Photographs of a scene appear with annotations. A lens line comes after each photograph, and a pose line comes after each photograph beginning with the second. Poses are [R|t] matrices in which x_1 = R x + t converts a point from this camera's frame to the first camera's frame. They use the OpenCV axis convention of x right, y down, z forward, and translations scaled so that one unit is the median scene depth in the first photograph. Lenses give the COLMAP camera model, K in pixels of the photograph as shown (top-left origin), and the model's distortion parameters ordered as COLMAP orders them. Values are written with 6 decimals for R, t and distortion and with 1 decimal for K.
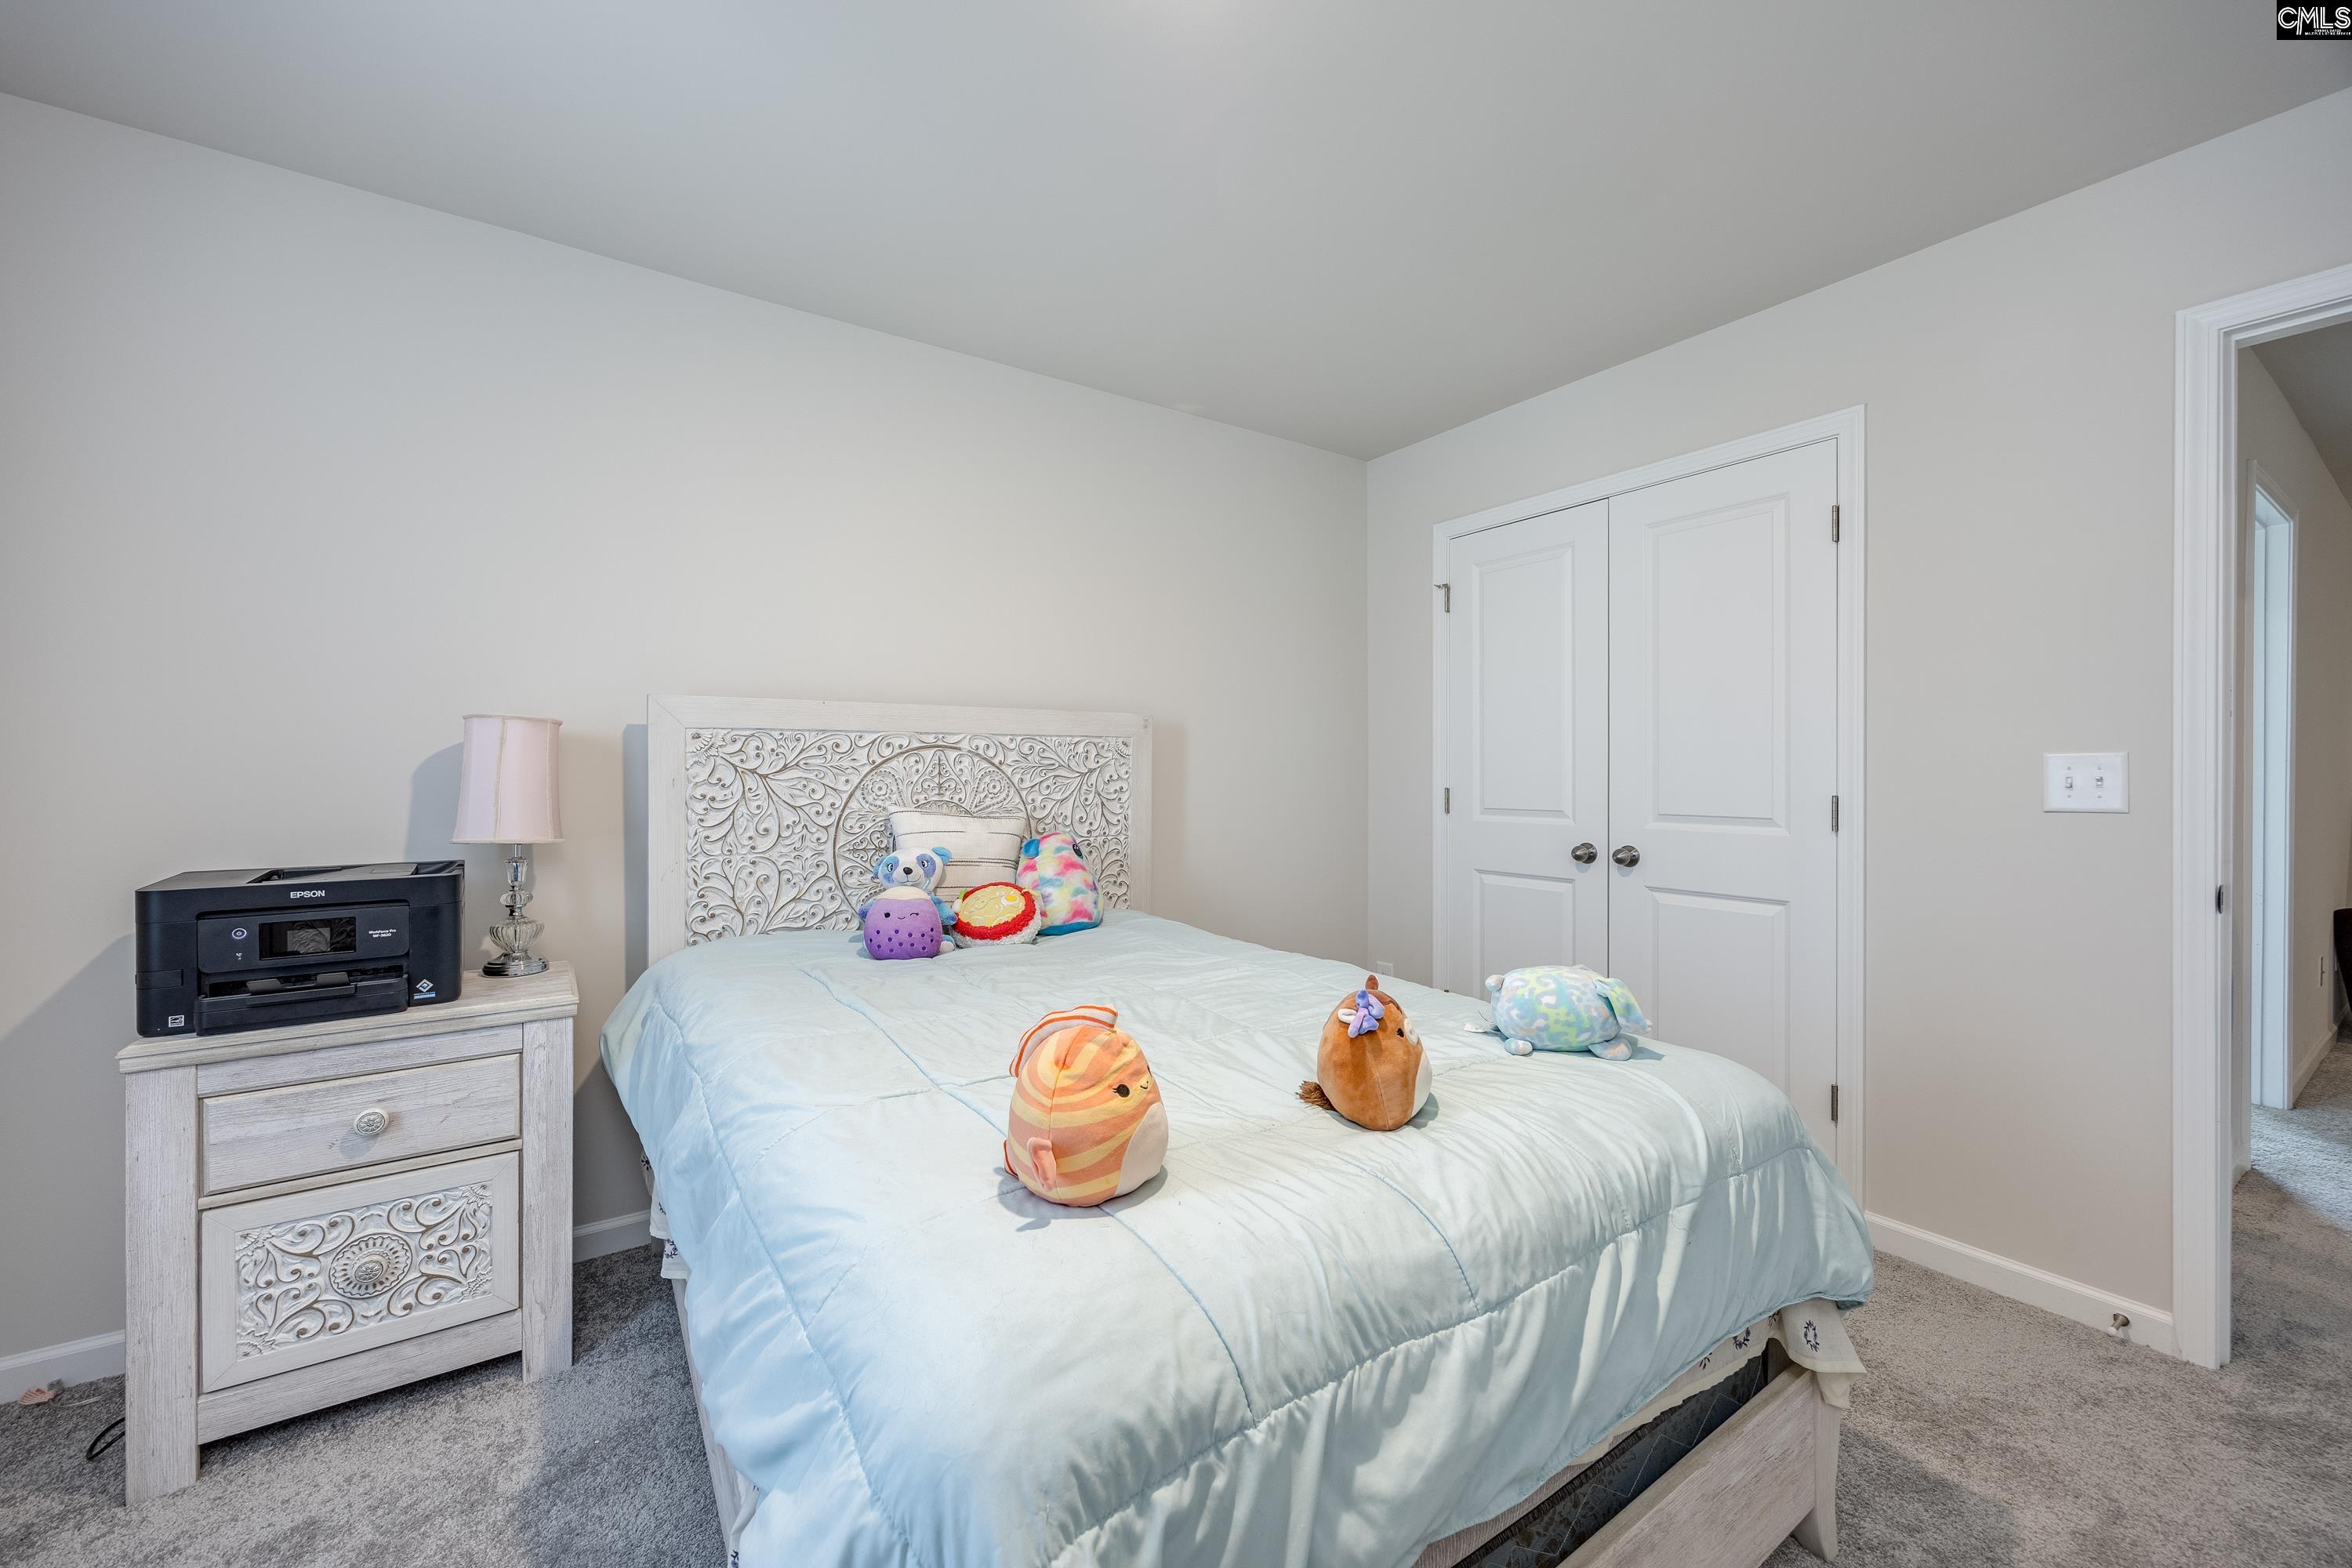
lens RADIAL K [[920.1, 0, 1172.0], [0, 920.1, 777.3], [0, 0, 1]] dist [-0.000298, -0.000003]
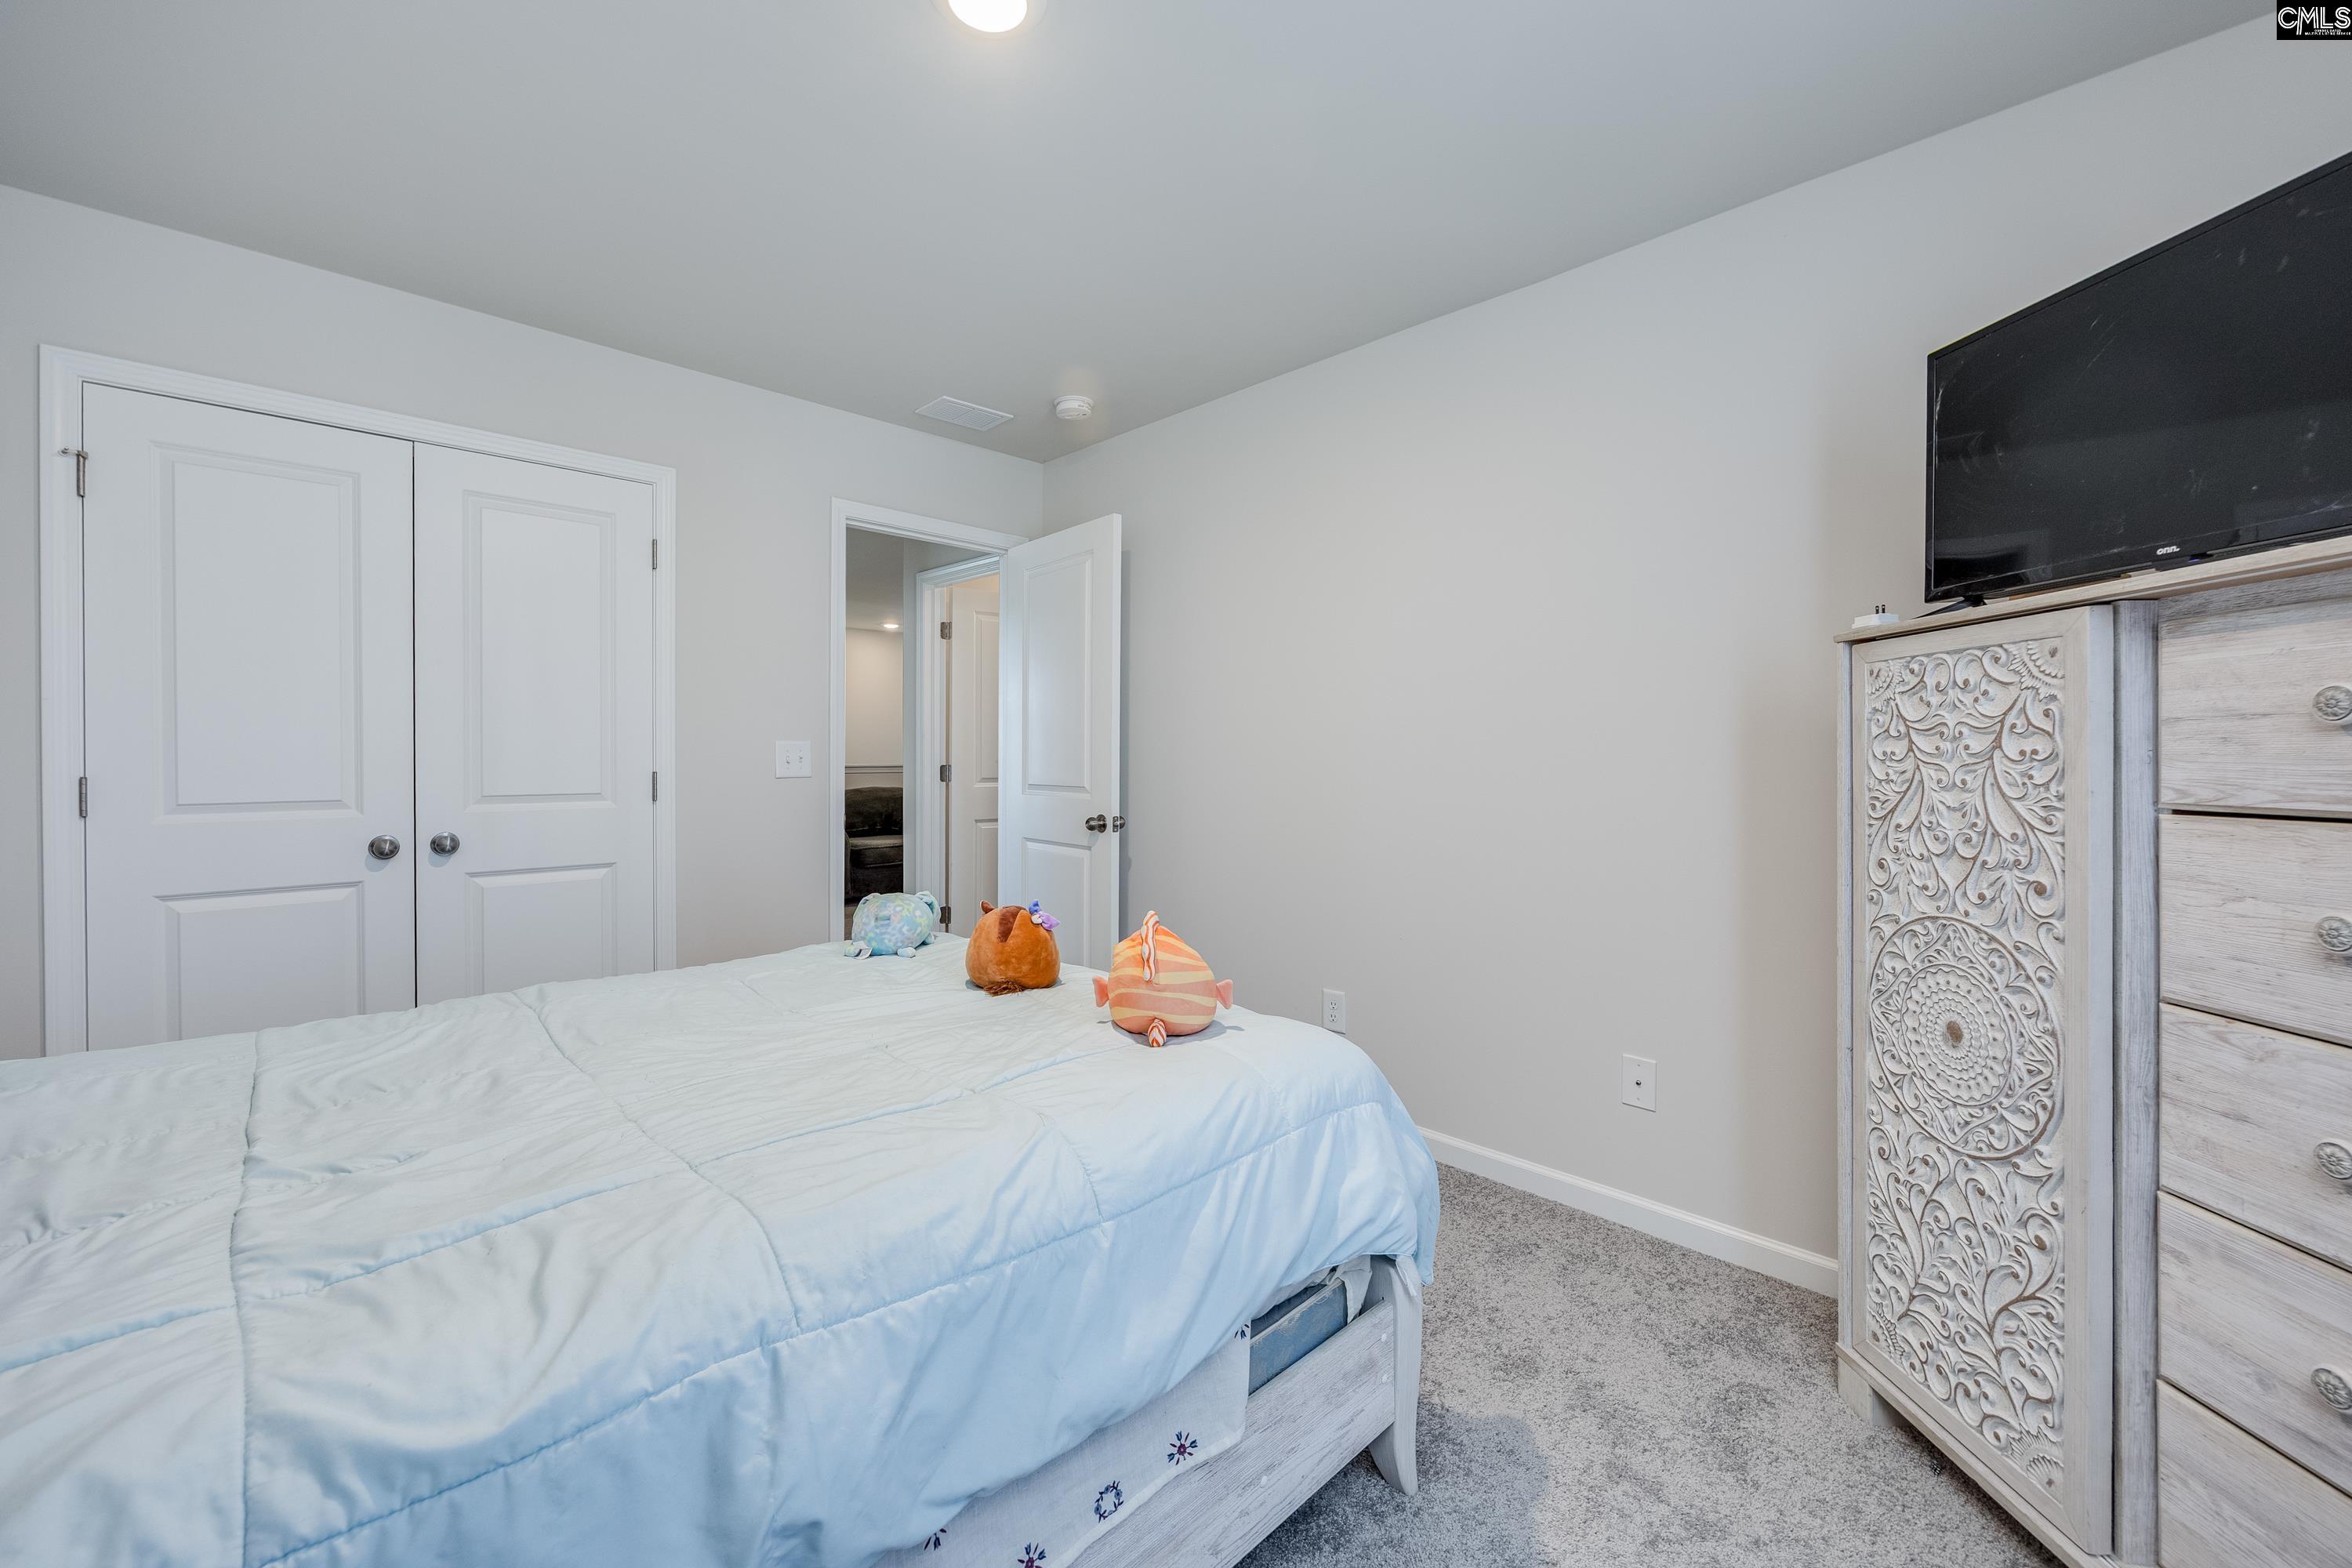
lens RADIAL K [[920.1, 0, 1173.3], [0, 920.1, 762.9], [0, 0, 1]] dist [-0.000298, -0.000003]
pose [[-0.182157, -0.010596, 0.983212, -0.583513], [0.002809, 0.999932, 0.011297, -0.003731], [-0.983265, 0.004819, -0.182115, 0.490043]]
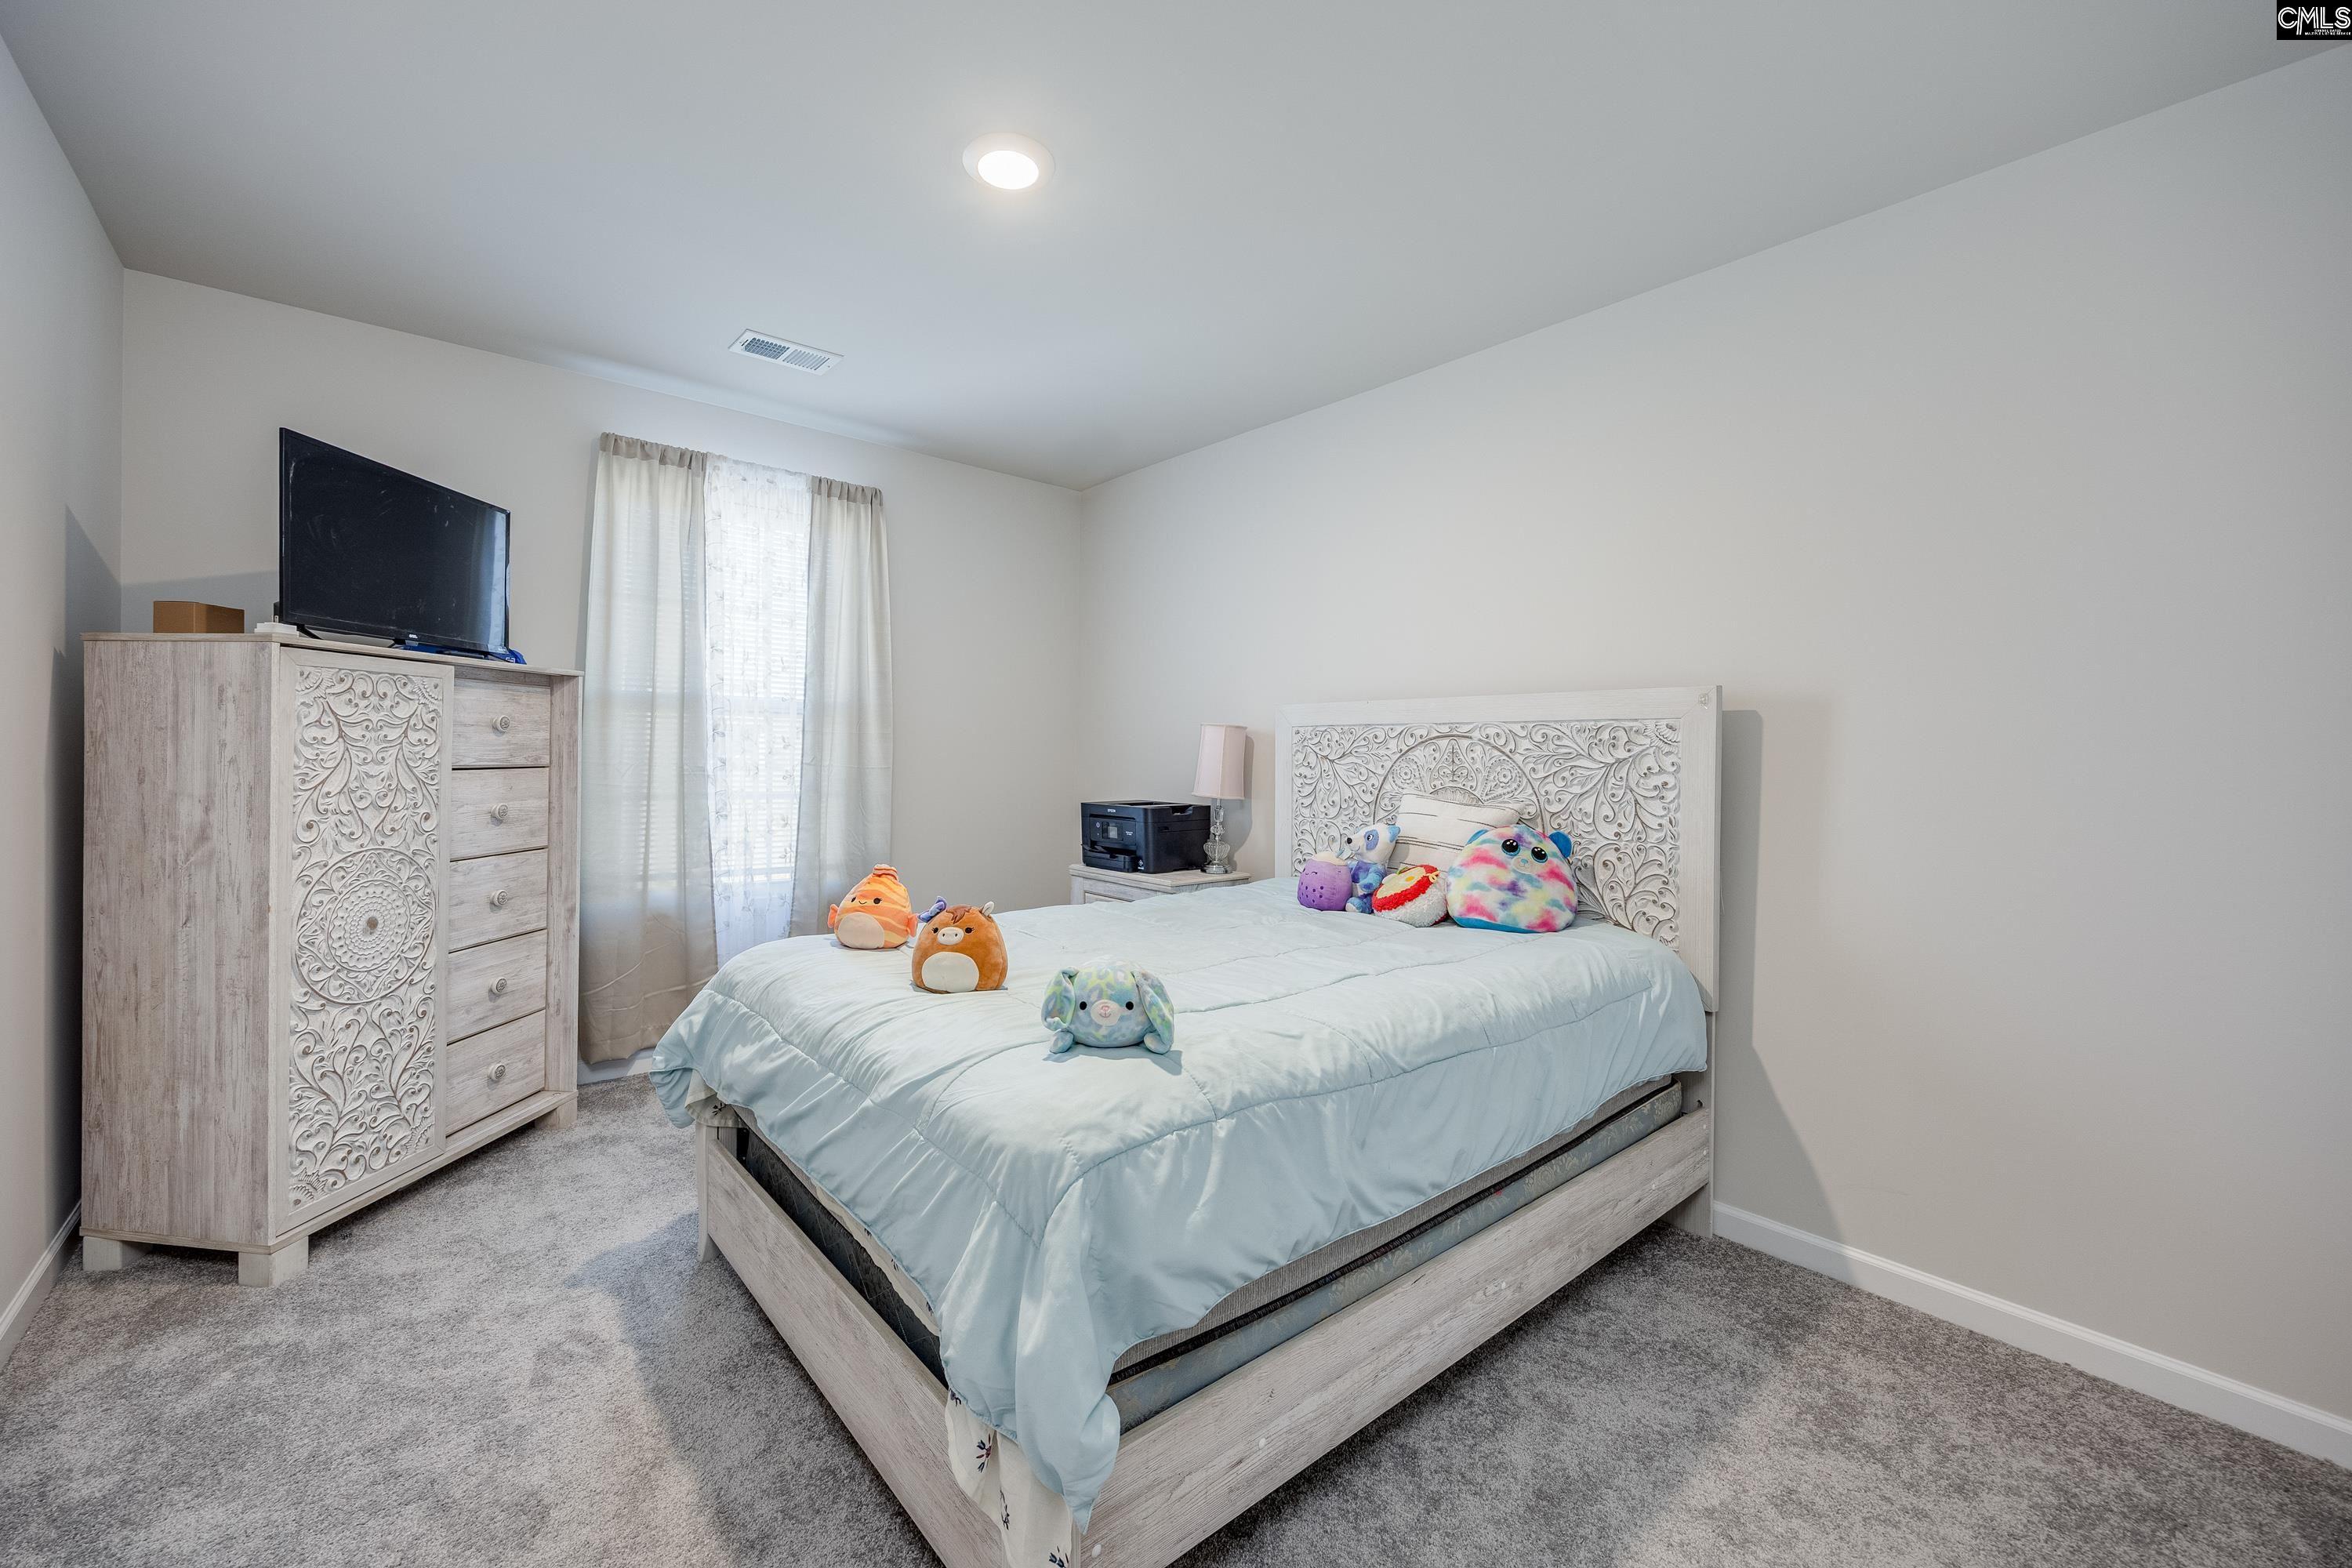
lens RADIAL K [[920.1, 0, 1170.2], [0, 920.1, 771.8], [0, 0, 1]] dist [-0.000298, -0.000003]
pose [[0.115280, 0.019520, -0.993141, 0.760225], [-0.021975, 0.999612, 0.017096, -0.003007], [0.993090, 0.019854, 0.115664, 0.549750]]
